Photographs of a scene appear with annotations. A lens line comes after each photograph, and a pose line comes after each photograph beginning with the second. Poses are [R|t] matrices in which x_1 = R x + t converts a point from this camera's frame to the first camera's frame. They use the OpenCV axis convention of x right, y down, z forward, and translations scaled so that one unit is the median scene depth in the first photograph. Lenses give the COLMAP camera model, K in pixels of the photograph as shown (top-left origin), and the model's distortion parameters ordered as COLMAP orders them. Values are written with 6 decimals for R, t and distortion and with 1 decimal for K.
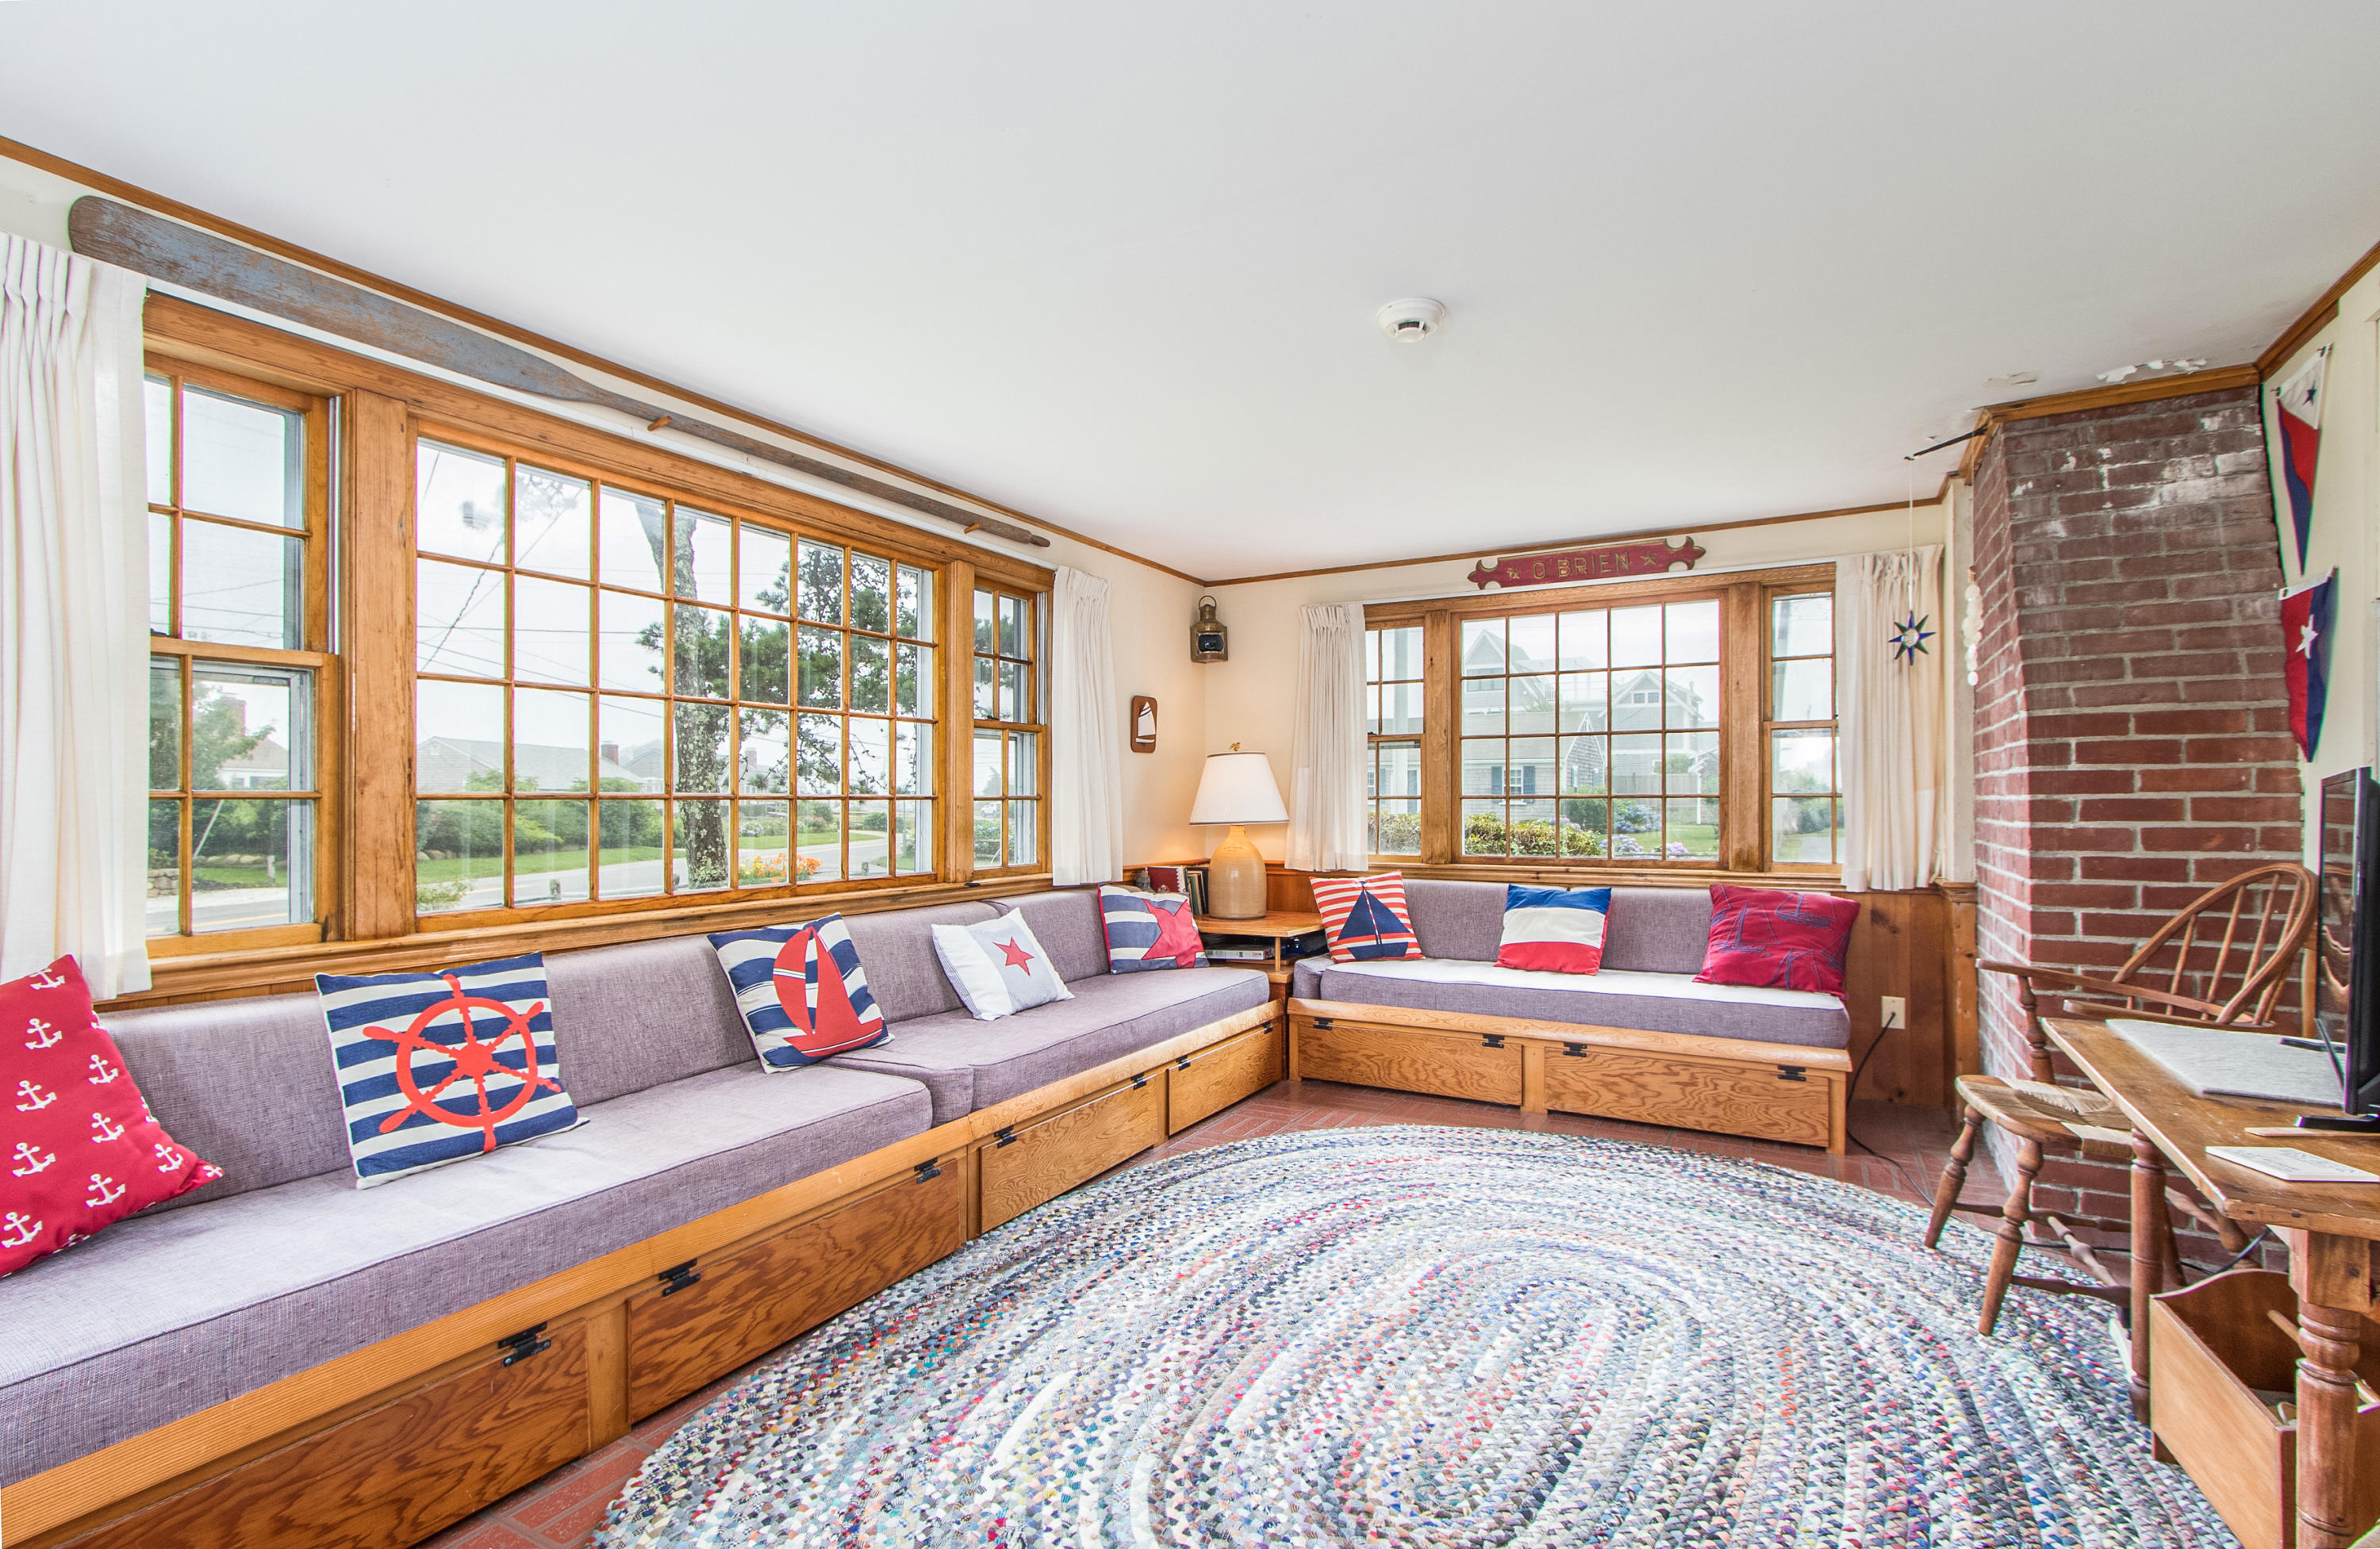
lens RADIAL K [[1114.5, 0, 1124.0], [0, 1114.5, 785.4], [0, 0, 1]] dist [0.000799, -0.000699]
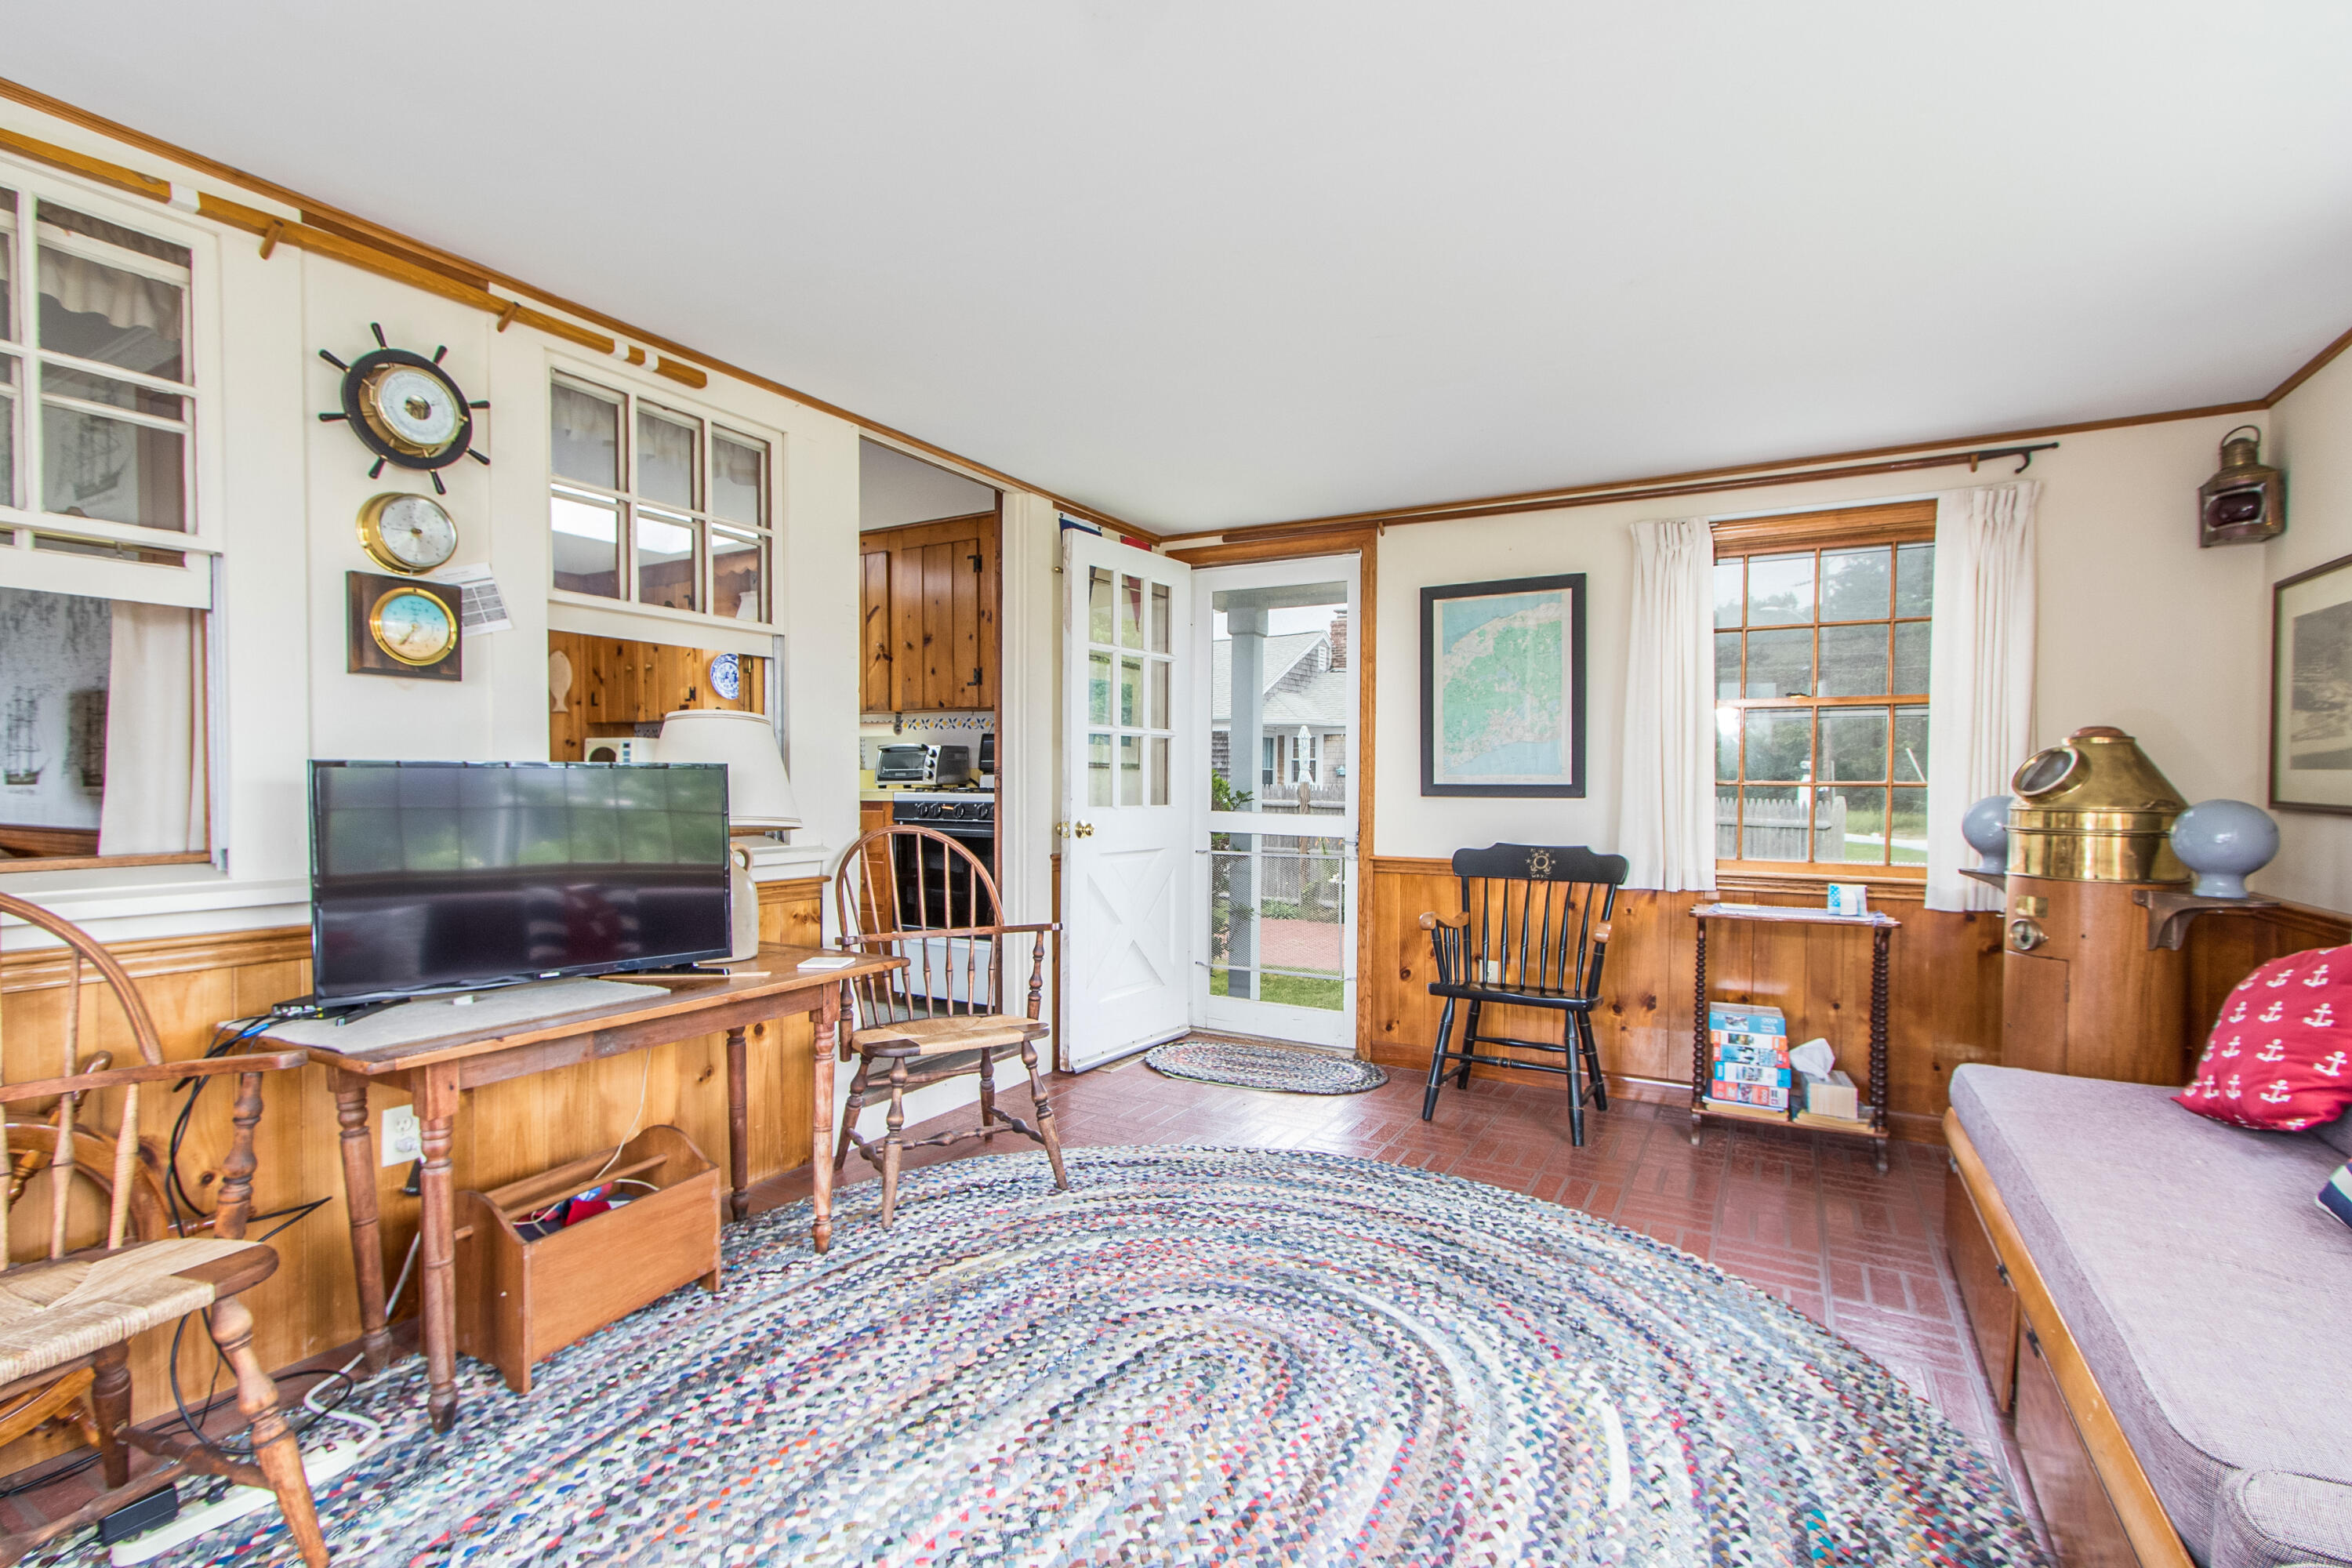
lens RADIAL K [[1094.8, 0, 1159.7], [0, 1094.8, 793.9], [0, 0, 1]] dist [-0.000292, -0.000140]
pose [[-0.999301, -0.007734, -0.036579, 0.310350], [-0.007912, 0.999958, 0.004718, 0.018290], [0.036541, 0.005004, -0.999320, 1.771360]]
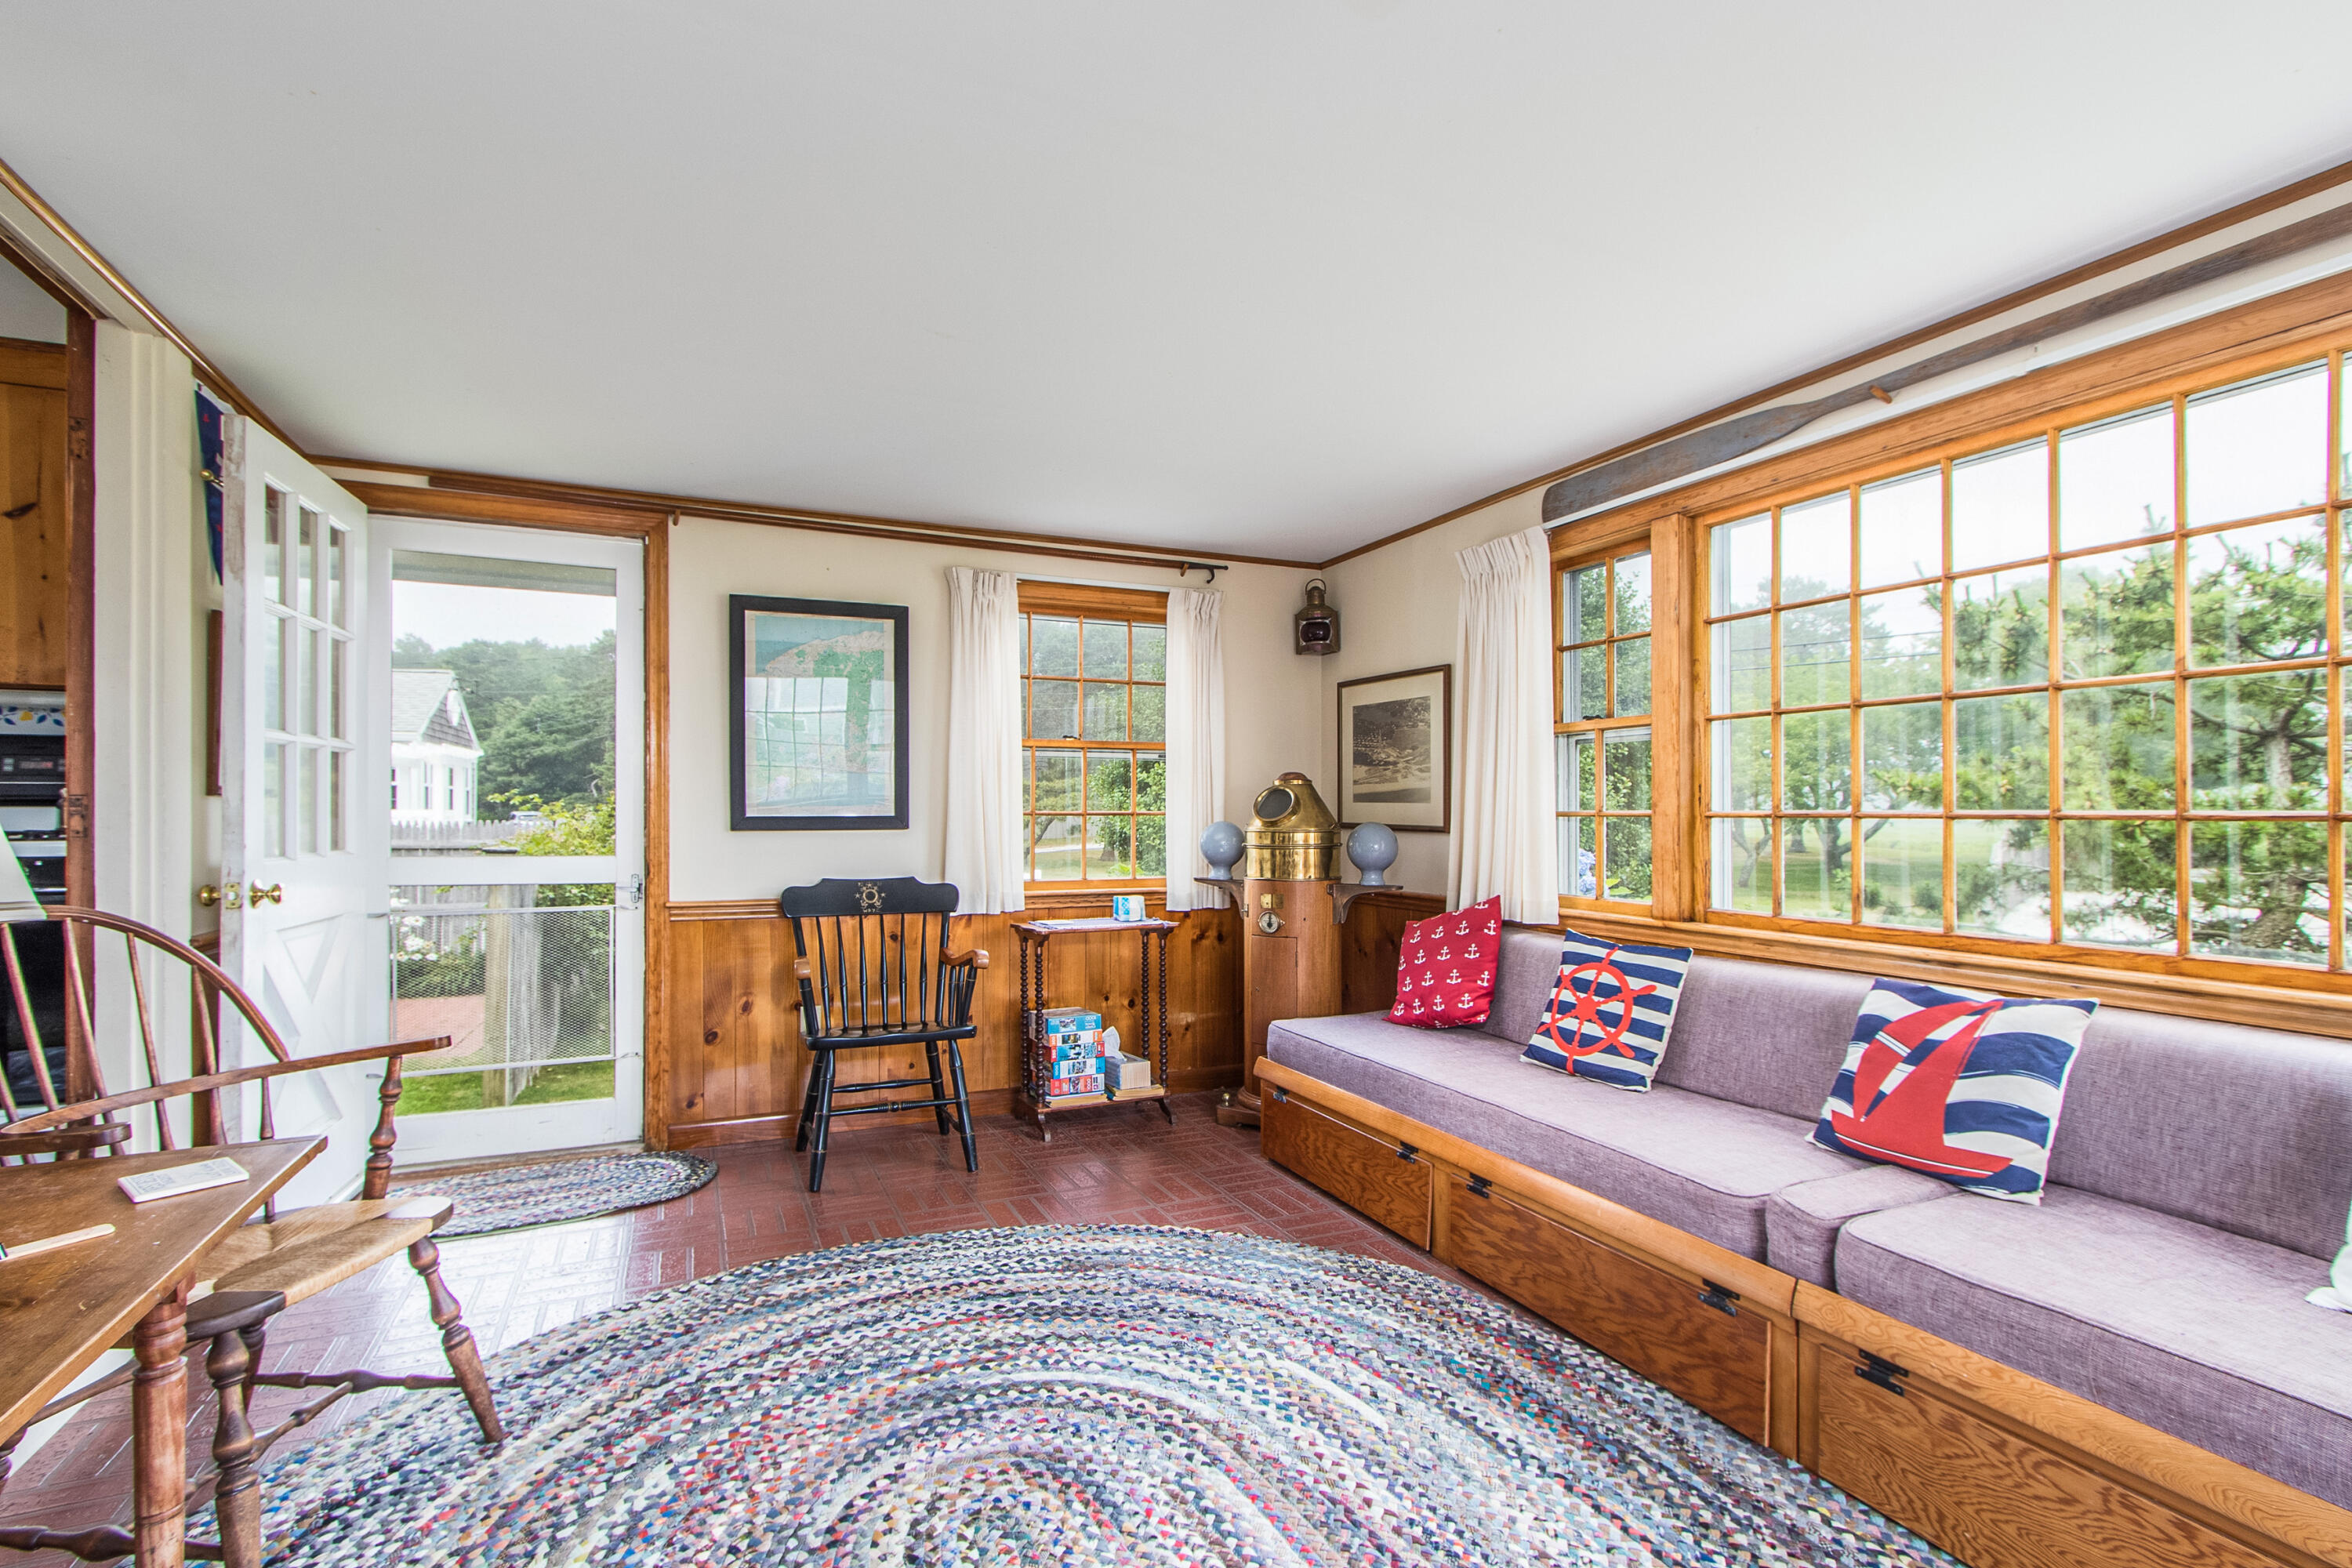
lens RADIAL K [[1094.8, 0, 1208.4], [0, 1094.8, 801.7], [0, 0, 1]] dist [-0.000292, -0.000140]
pose [[-0.542939, -0.009731, -0.839716, 0.817628], [0.006085, 0.999861, -0.015521, 0.013065], [0.839750, -0.013536, -0.542804, 1.387965]]
